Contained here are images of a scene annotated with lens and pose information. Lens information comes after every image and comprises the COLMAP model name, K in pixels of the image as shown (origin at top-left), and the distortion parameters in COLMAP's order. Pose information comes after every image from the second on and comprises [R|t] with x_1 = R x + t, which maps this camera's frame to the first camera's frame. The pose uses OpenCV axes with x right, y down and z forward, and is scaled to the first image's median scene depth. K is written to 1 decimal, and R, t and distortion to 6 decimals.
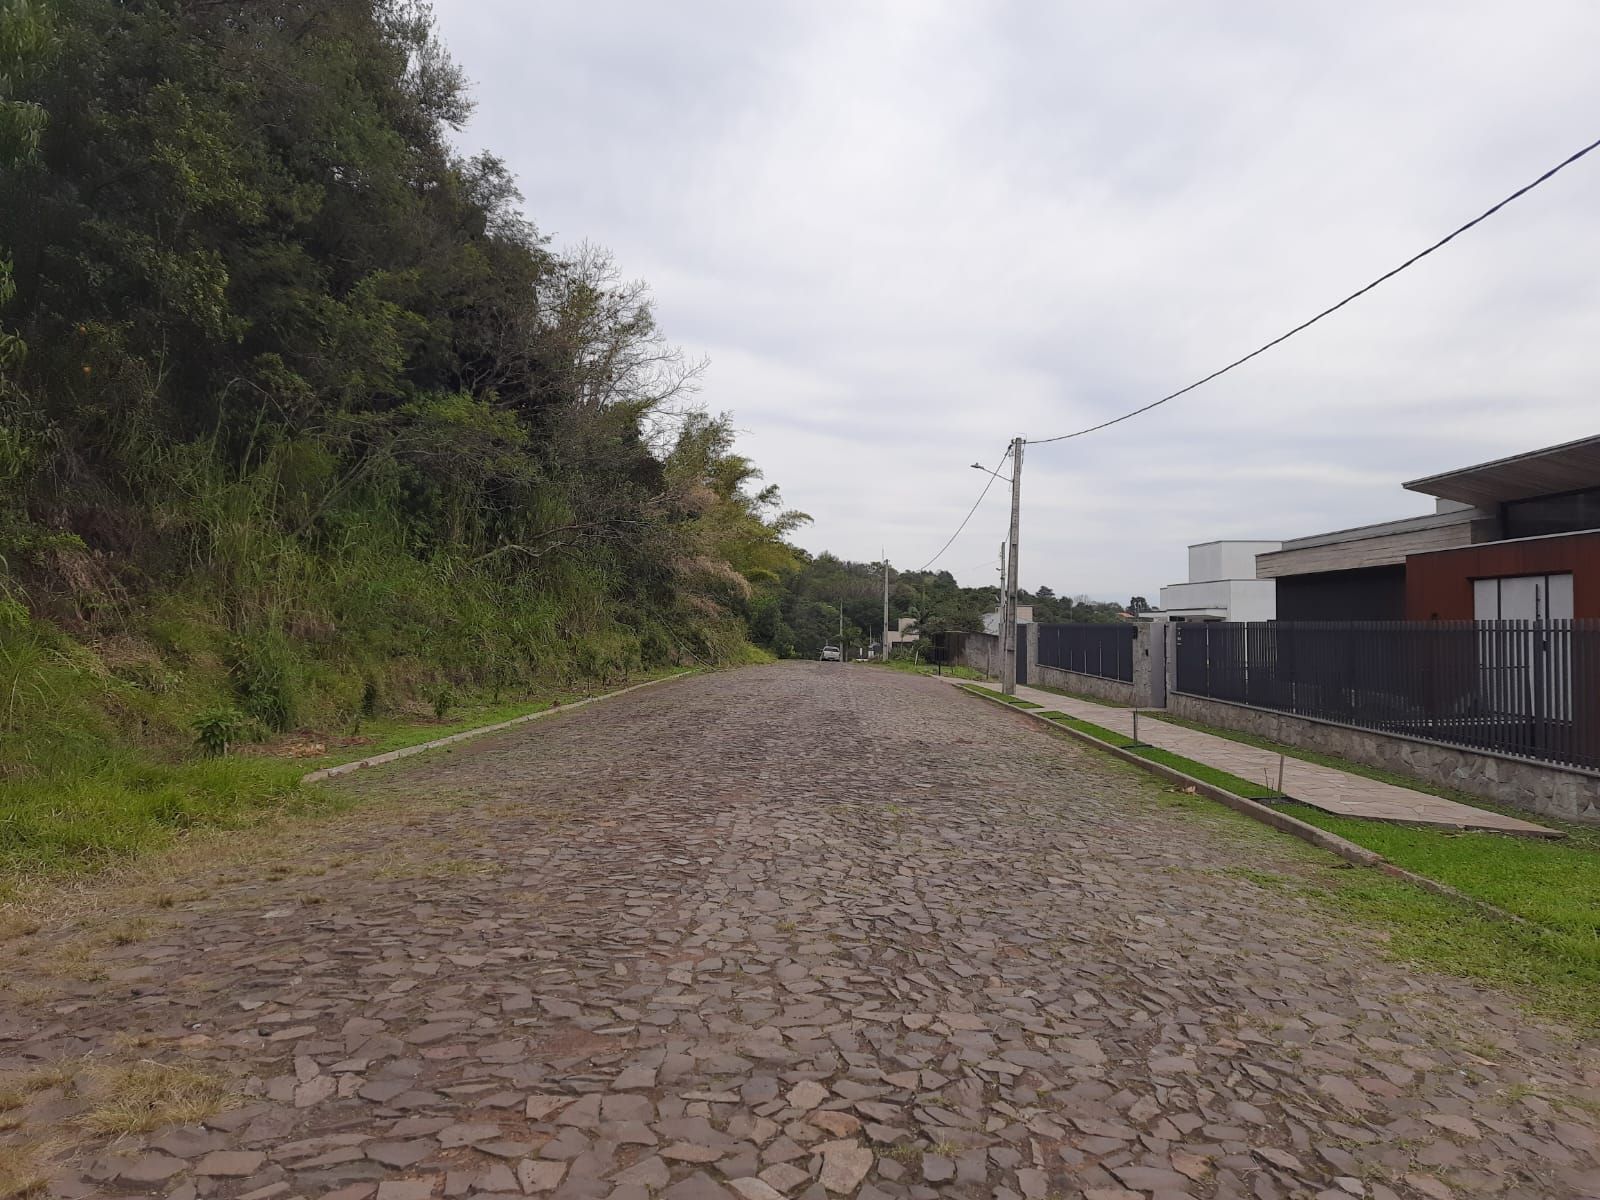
lens RADIAL K [[1211.3, 0, 771.4], [0, 1211.3, 601.7], [0, 0, 1]] dist [0.127465, -0.290607]
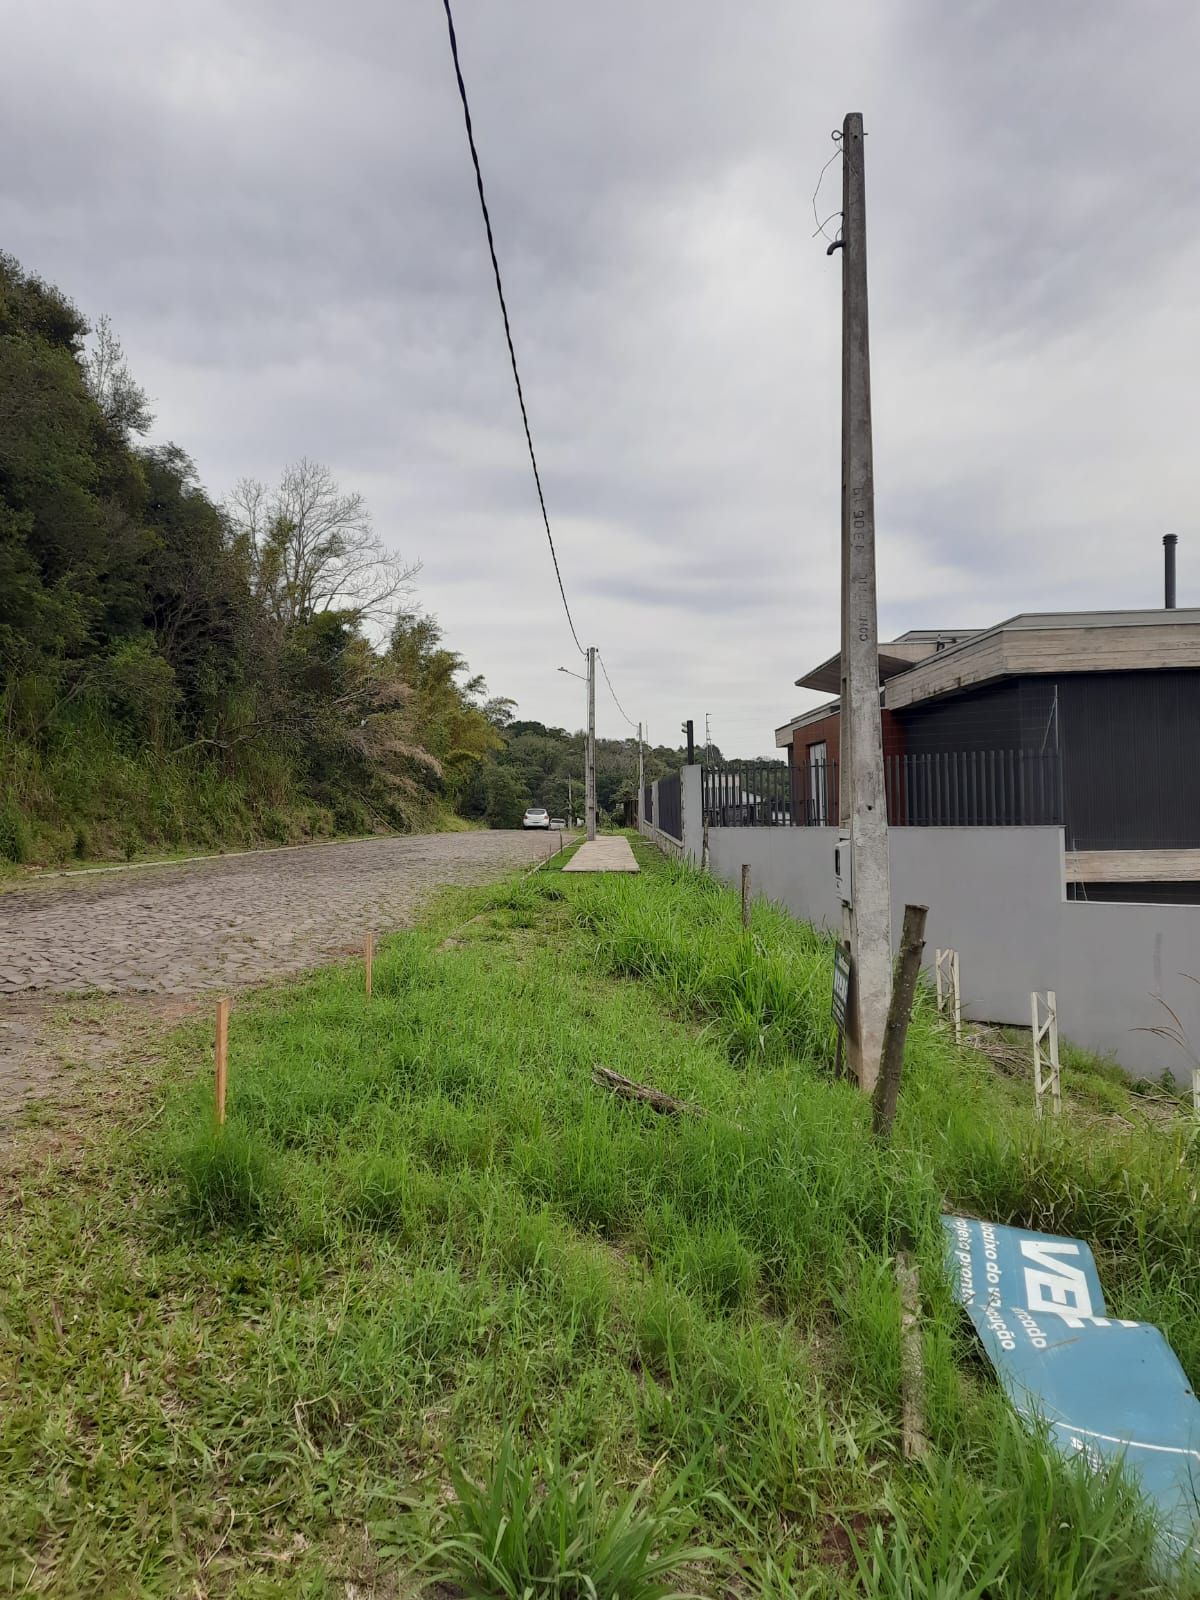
lens RADIAL K [[1211.3, 0, 573.8], [0, 1211.3, 818.8], [0, 0, 1]] dist [0.127465, -0.290607]
pose [[0.999376, -0.031701, 0.015545, 0.111513], [0.031193, 0.999003, 0.031953, 0.006186], [-0.016542, -0.031448, 0.999368, -0.226497]]
